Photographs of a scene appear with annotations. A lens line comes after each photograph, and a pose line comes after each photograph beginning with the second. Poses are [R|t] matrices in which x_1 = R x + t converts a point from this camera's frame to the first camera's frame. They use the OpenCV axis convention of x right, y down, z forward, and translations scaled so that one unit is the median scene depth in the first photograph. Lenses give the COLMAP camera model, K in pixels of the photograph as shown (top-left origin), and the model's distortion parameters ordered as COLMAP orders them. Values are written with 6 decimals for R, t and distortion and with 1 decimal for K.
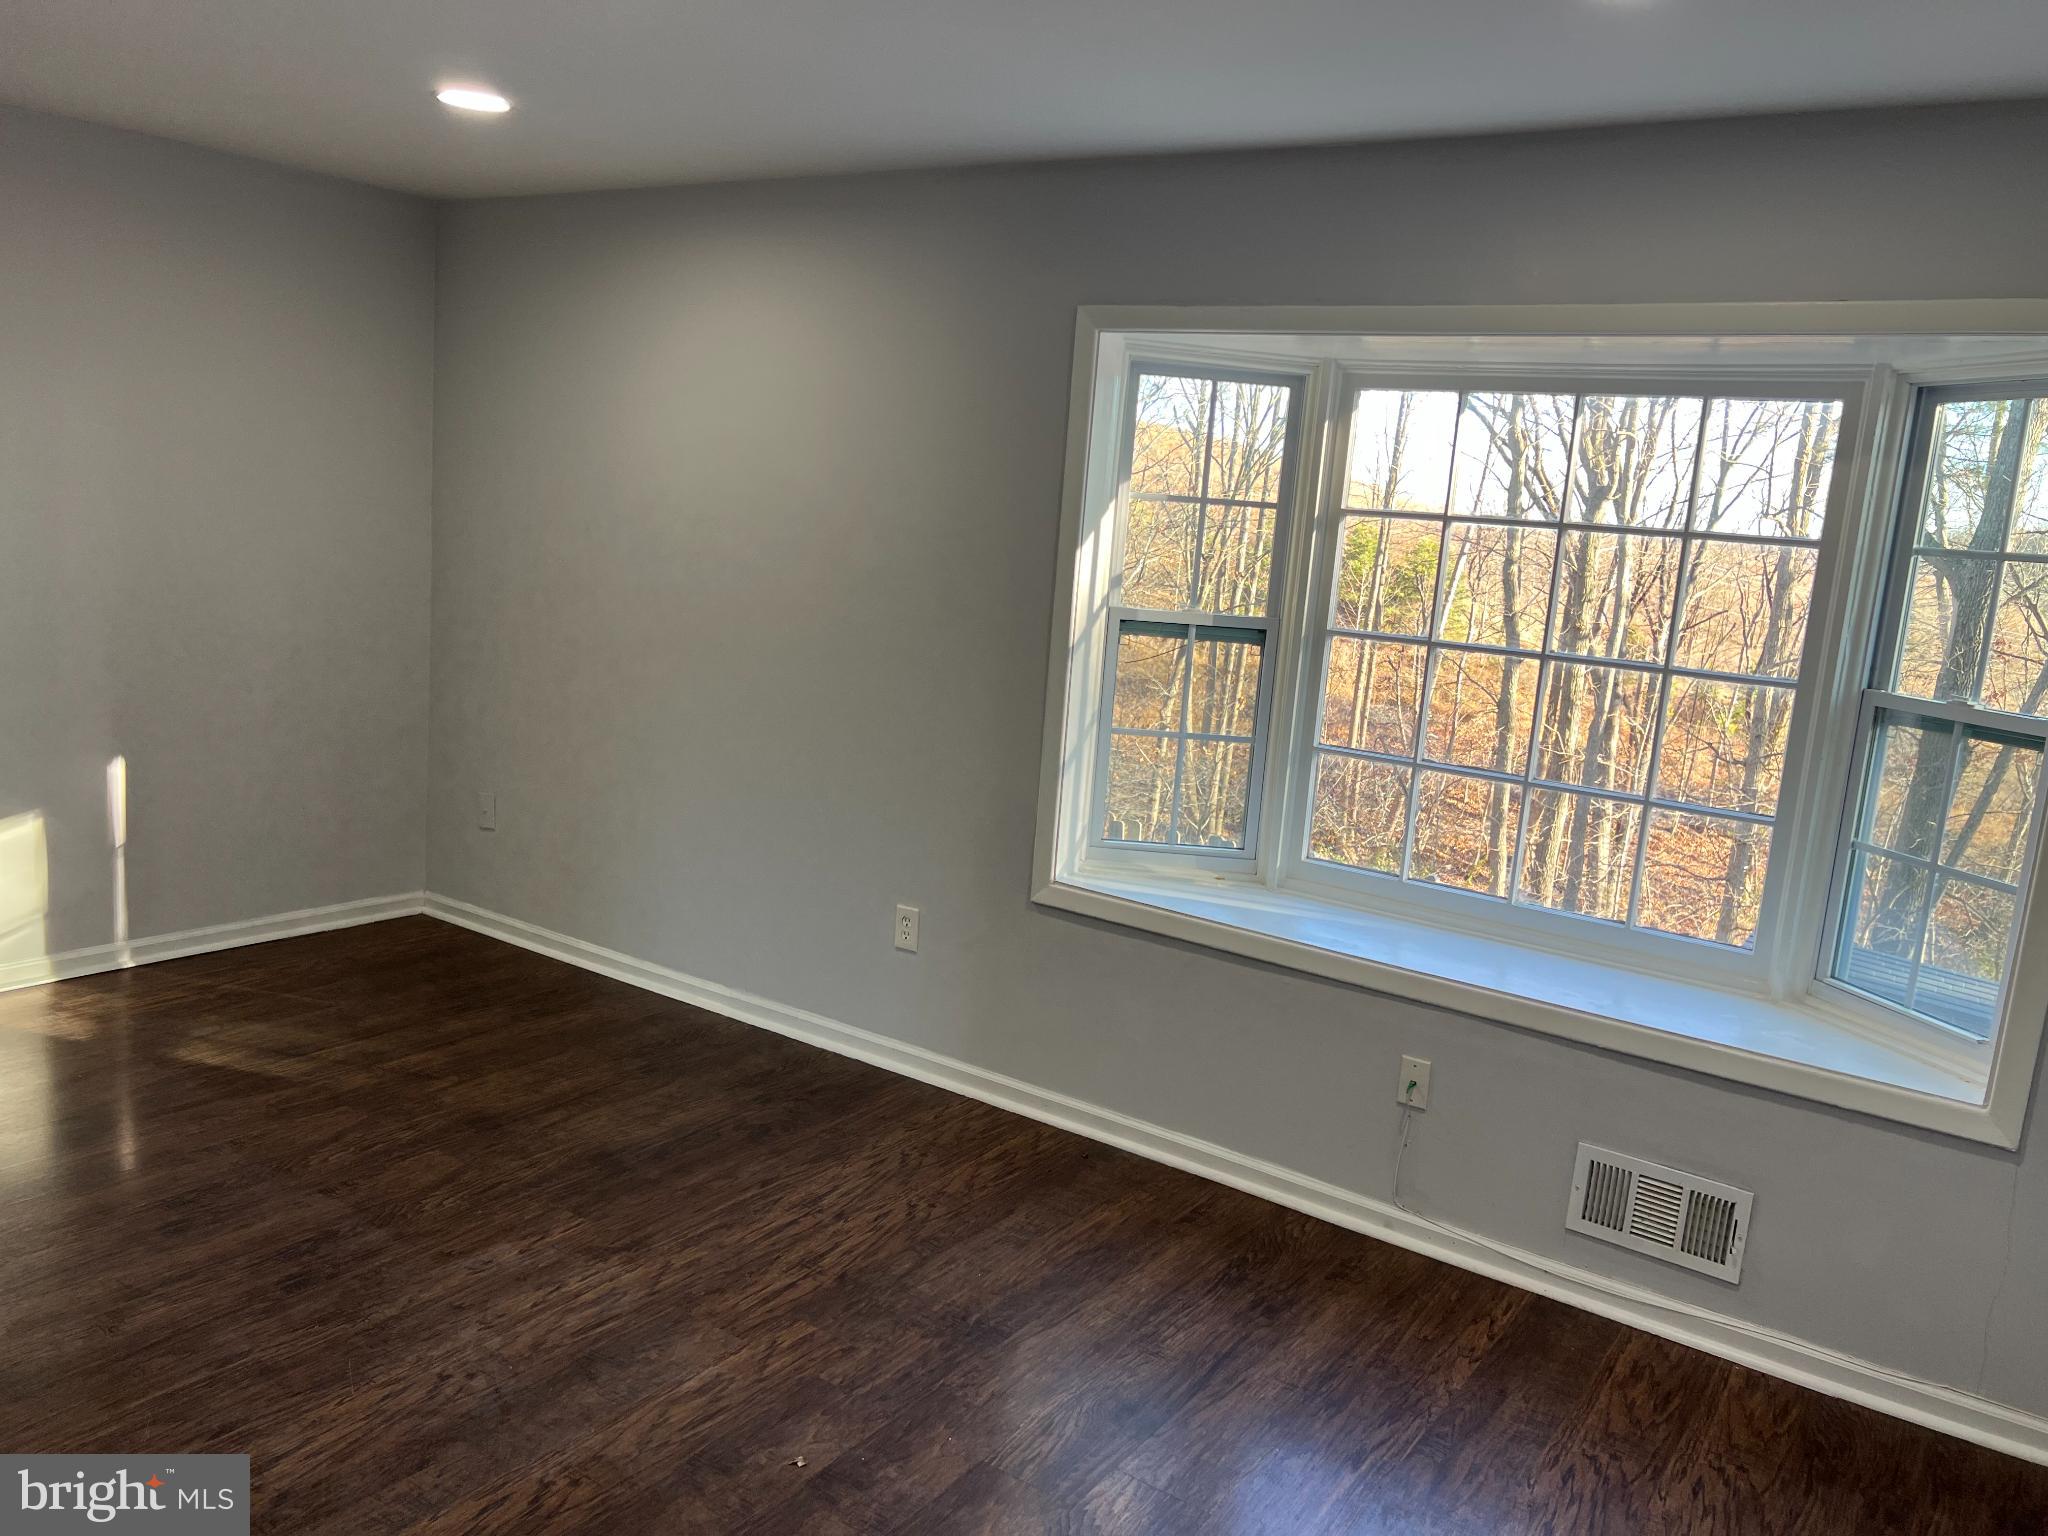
lens RADIAL K [[1528.4, 0, 1024.0], [0, 1528.4, 768.0], [0, 0, 1]] dist [0.022676, -0.064197]
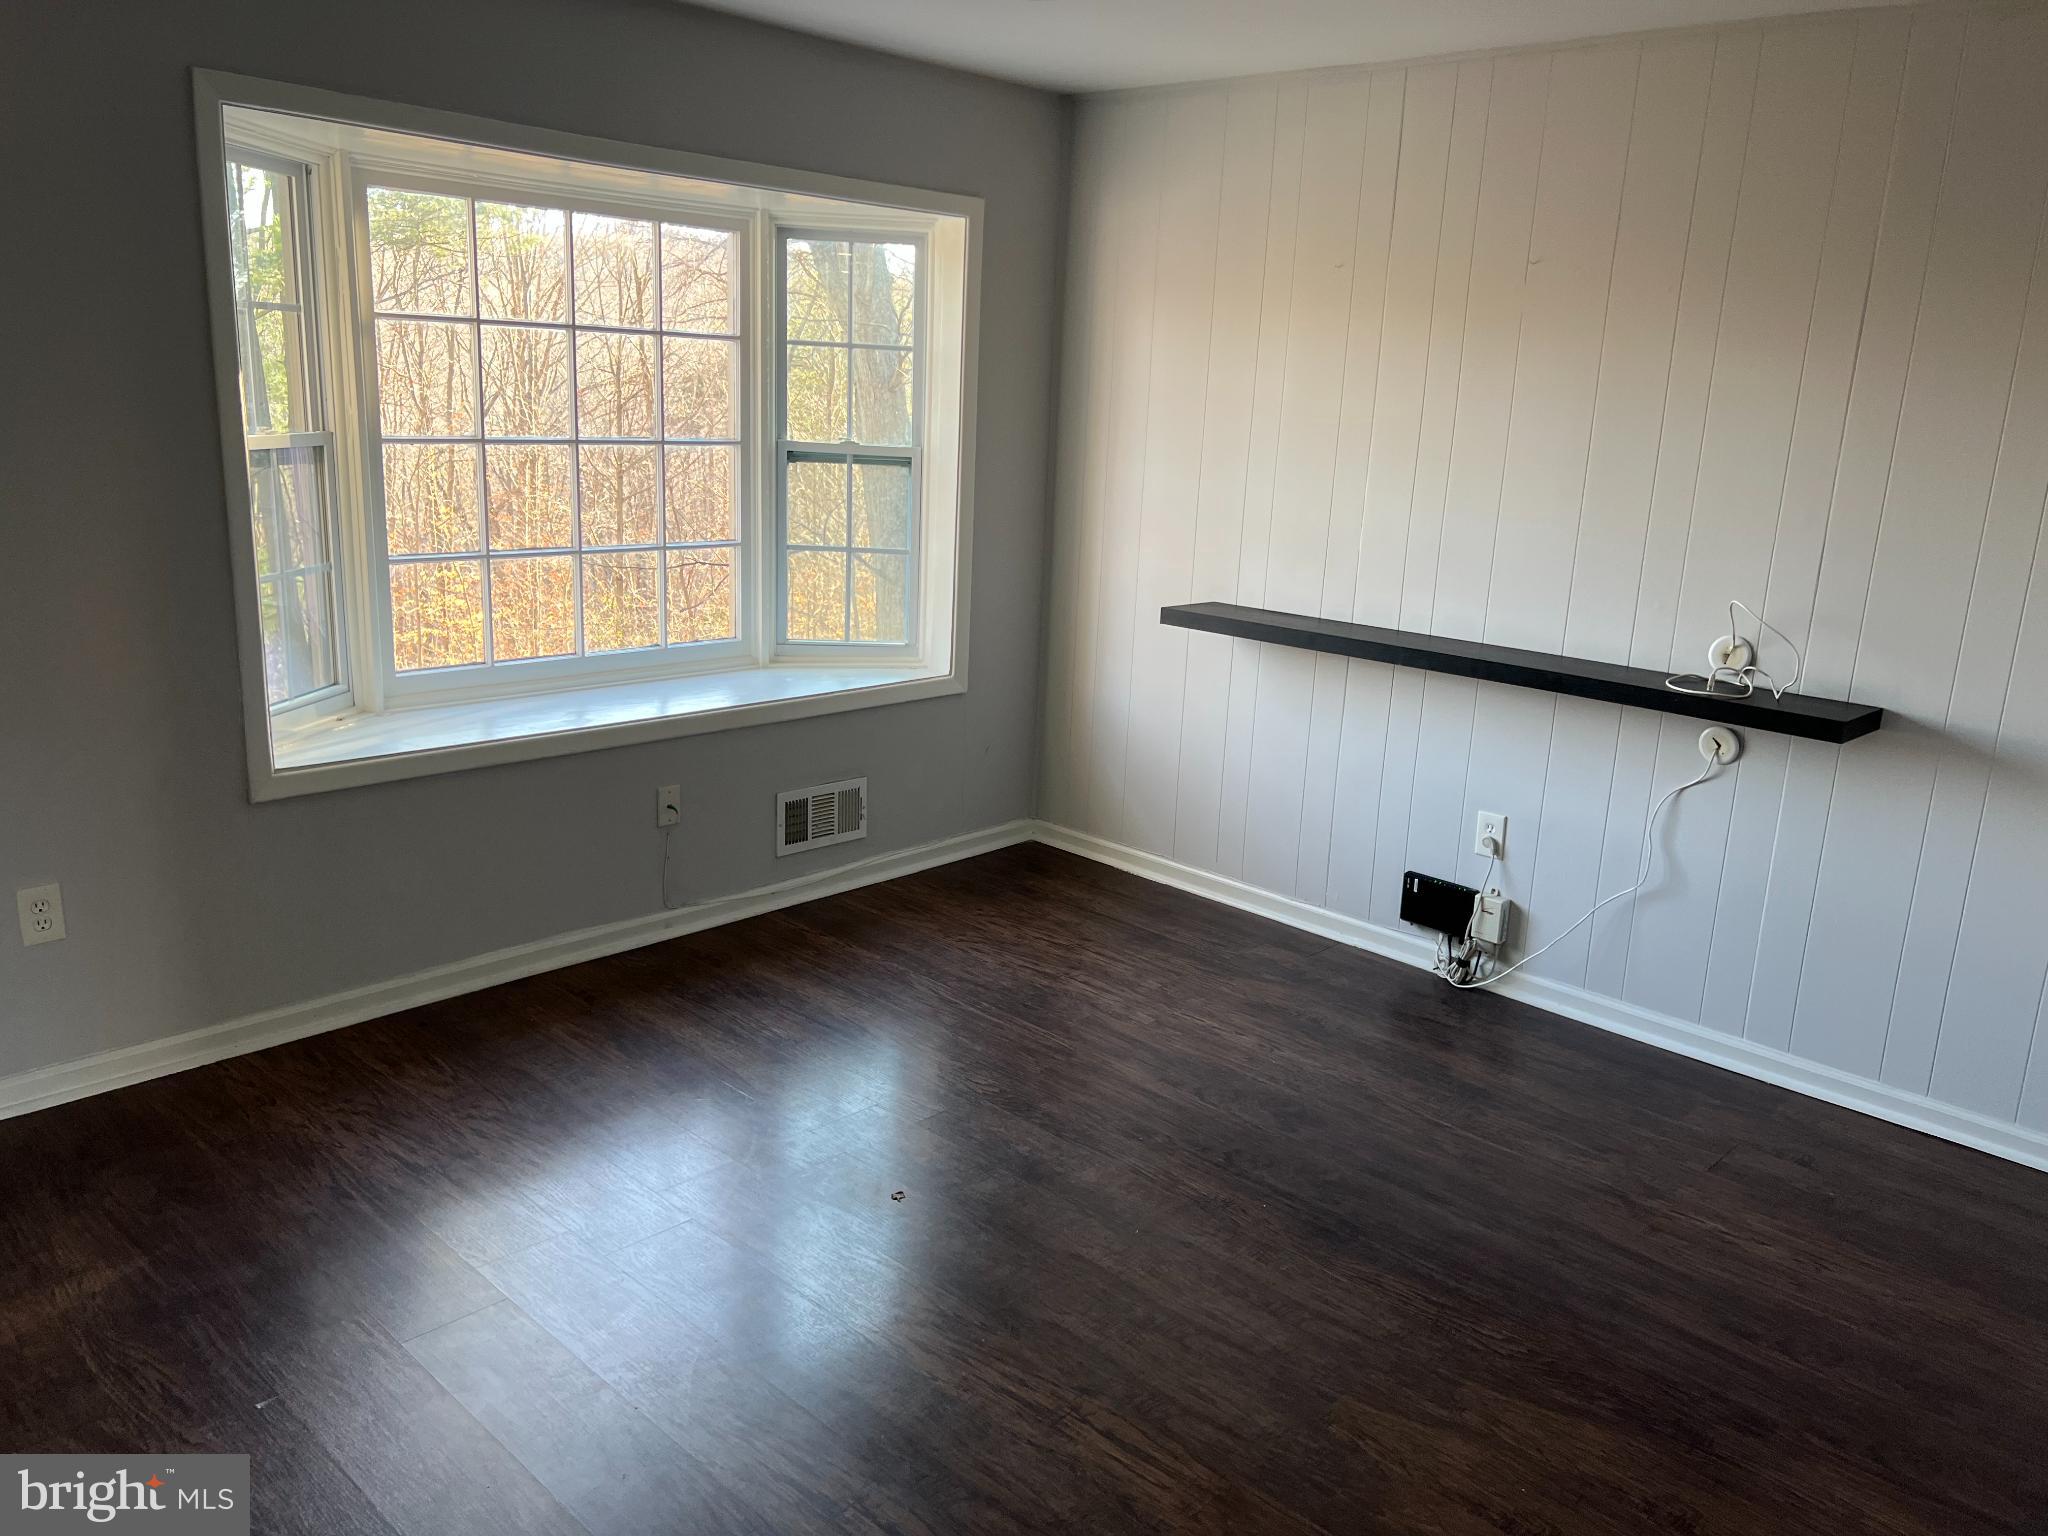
lens RADIAL K [[1547.3, 0, 1058.4], [0, 1547.3, 774.8], [0, 0, 1]] dist [0.066397, -0.064184]
pose [[0.135196, -0.316602, 0.938874, -0.914871], [0.129056, 0.945128, 0.300128, -0.160822], [-0.982378, 0.080592, 0.168637, 0.508450]]
